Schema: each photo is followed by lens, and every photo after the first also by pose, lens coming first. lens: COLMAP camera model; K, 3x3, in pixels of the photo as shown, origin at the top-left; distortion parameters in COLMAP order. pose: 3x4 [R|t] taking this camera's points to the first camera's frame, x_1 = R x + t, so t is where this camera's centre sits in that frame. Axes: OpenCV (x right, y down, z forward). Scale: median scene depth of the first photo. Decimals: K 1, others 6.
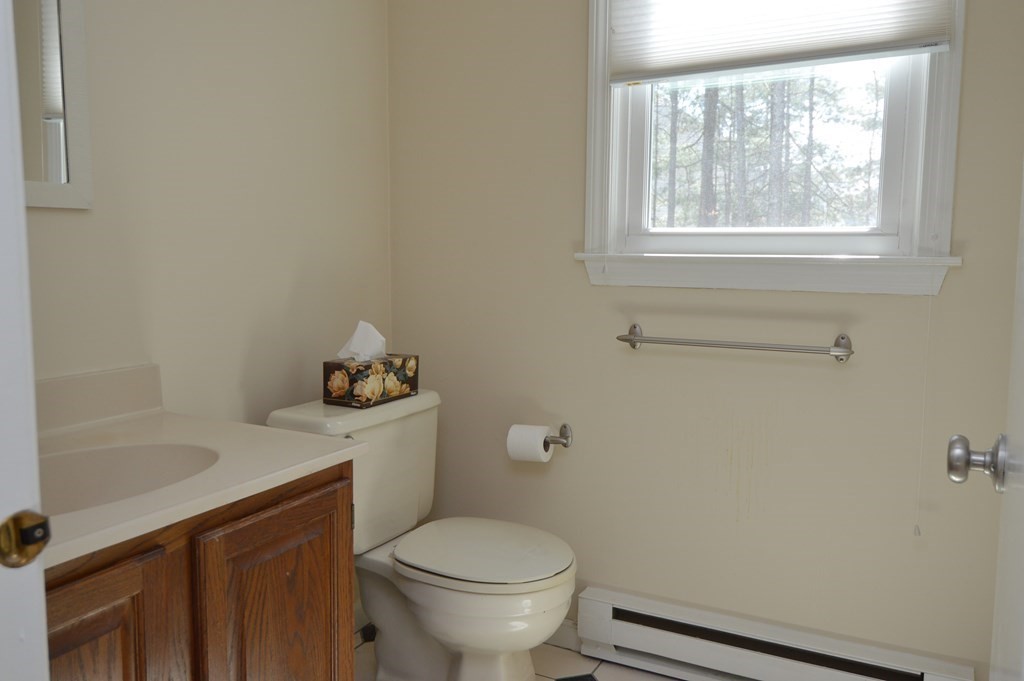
lens RADIAL K [[804.2, 0, 512.6], [0, 804.2, 334.6], [0, 0, 1]] dist [0.017310, -0.035411]
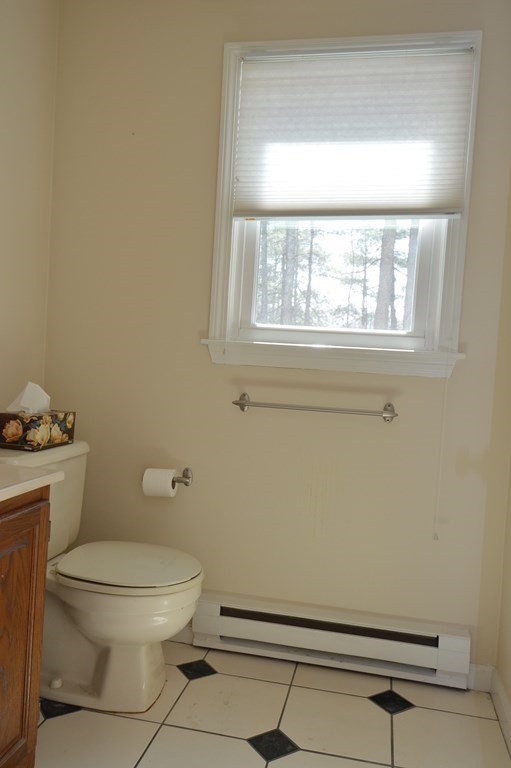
lens RADIAL K [[603.1, 0, 258.2], [0, 603.1, 387.6], [0, 0, 1]] dist [0.017310, -0.035411]
pose [[0.961613, 0.040132, 0.271457, -0.107086], [-0.025512, 0.998038, -0.057174, 0.037139], [-0.273219, 0.048054, 0.960751, 0.011890]]
